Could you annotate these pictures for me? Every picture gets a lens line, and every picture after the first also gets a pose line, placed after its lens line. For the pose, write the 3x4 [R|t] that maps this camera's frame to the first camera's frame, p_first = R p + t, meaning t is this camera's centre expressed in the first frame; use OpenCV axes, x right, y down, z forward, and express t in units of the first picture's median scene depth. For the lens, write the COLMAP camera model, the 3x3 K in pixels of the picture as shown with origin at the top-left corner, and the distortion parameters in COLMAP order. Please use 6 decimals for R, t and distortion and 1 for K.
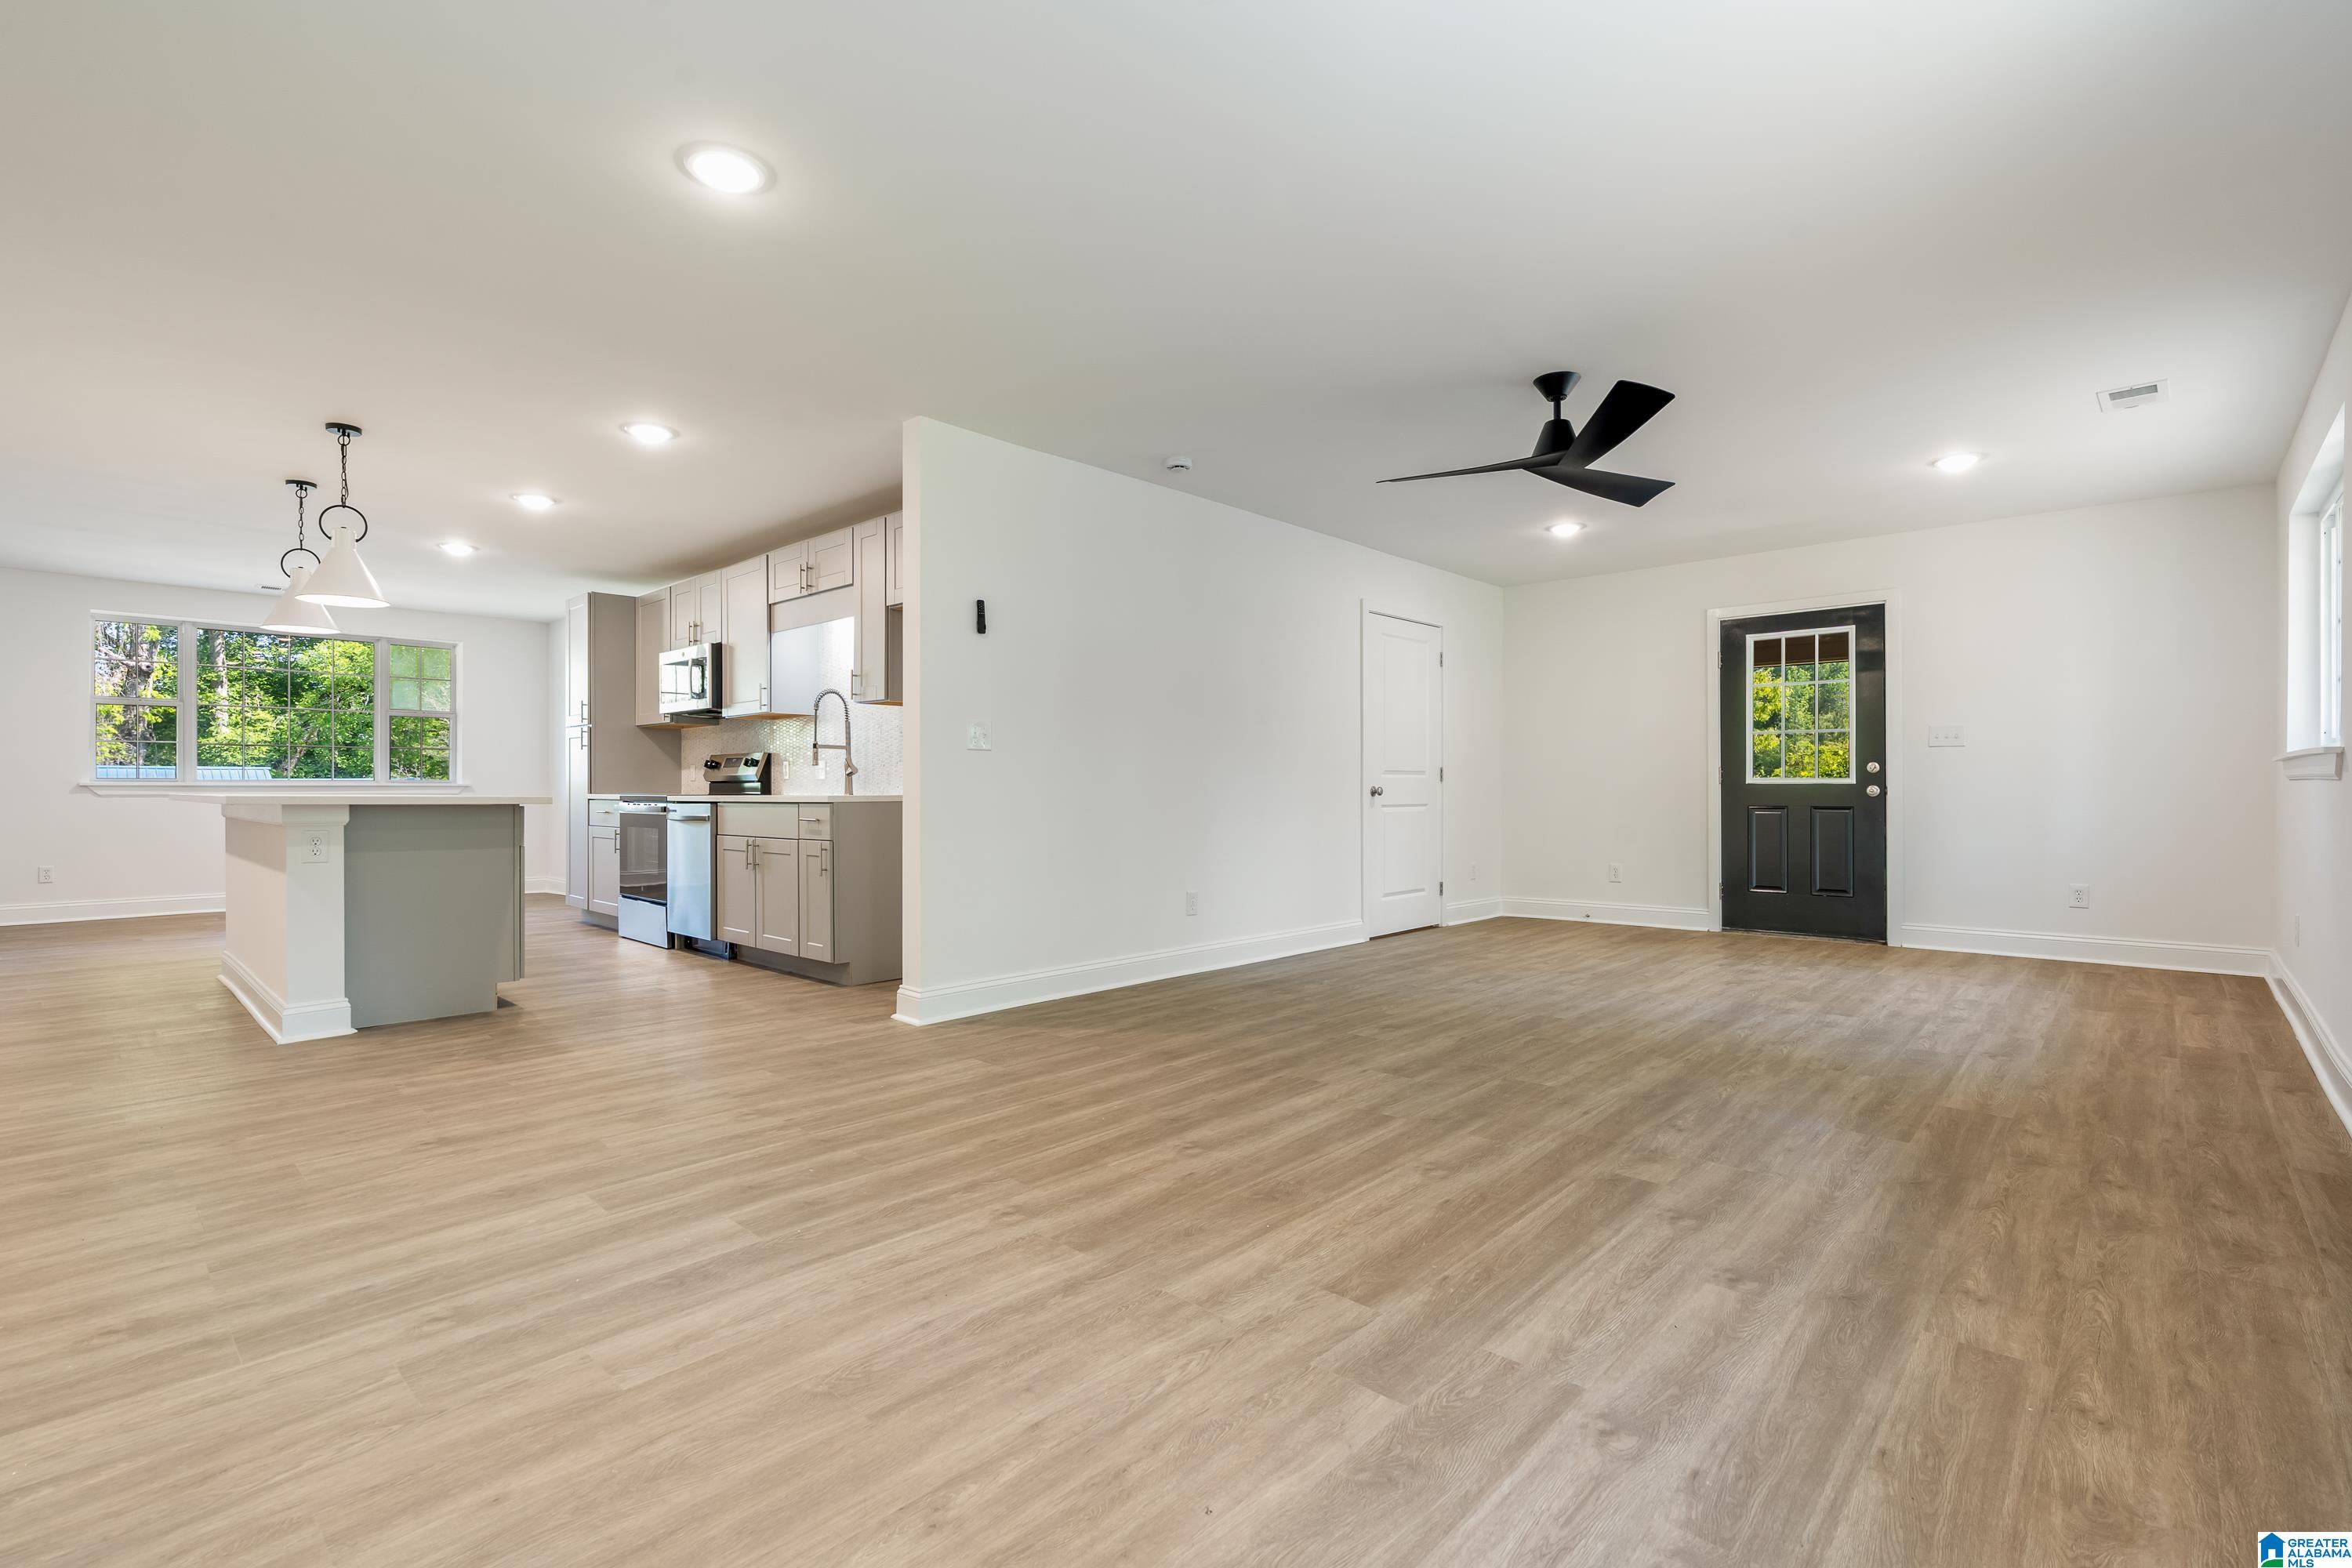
lens RADIAL K [[1060.7, 0, 1176.6], [0, 1060.7, 795.4], [0, 0, 1]] dist [-0.008351, 0.001464]
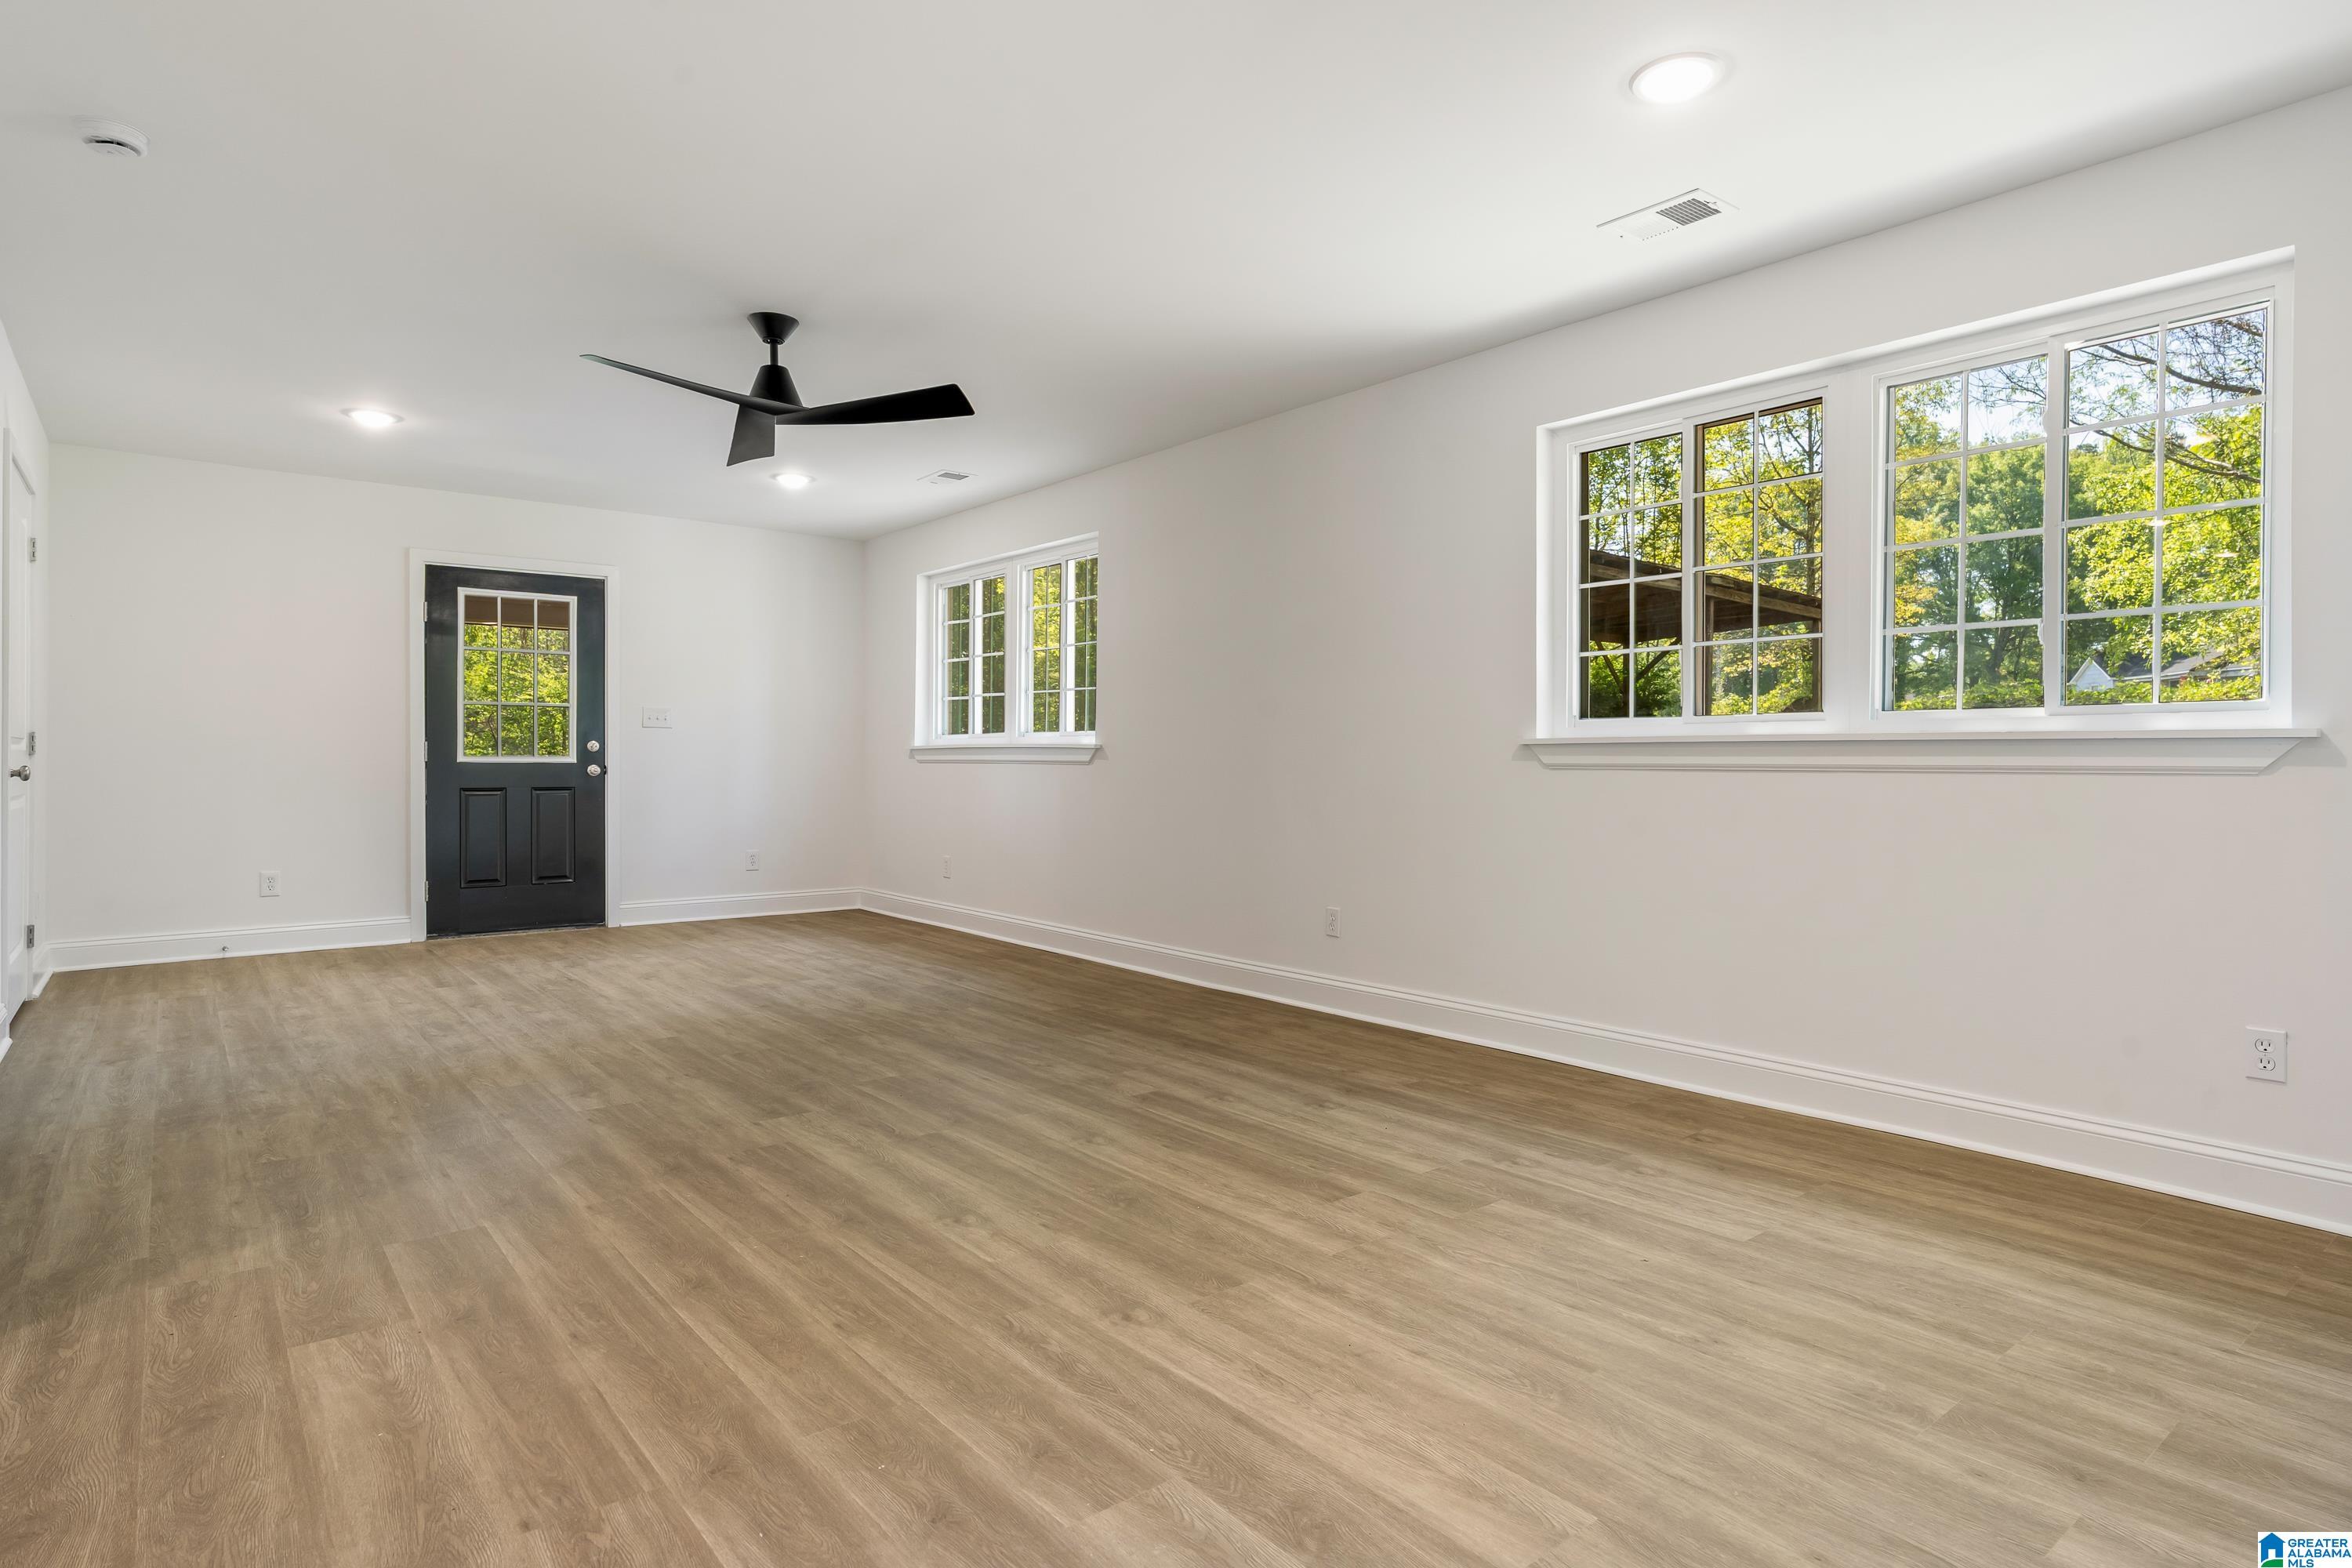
lens RADIAL K [[1245.4, 0, 1173.9], [0, 1245.4, 773.1], [0, 0, 1]] dist [-0.001988, -0.000704]
pose [[0.138744, -0.003546, 0.990322, -1.004079], [0.001703, 0.999993, 0.003342, -0.011100], [-0.990327, 0.001223, 0.138749, 0.787167]]
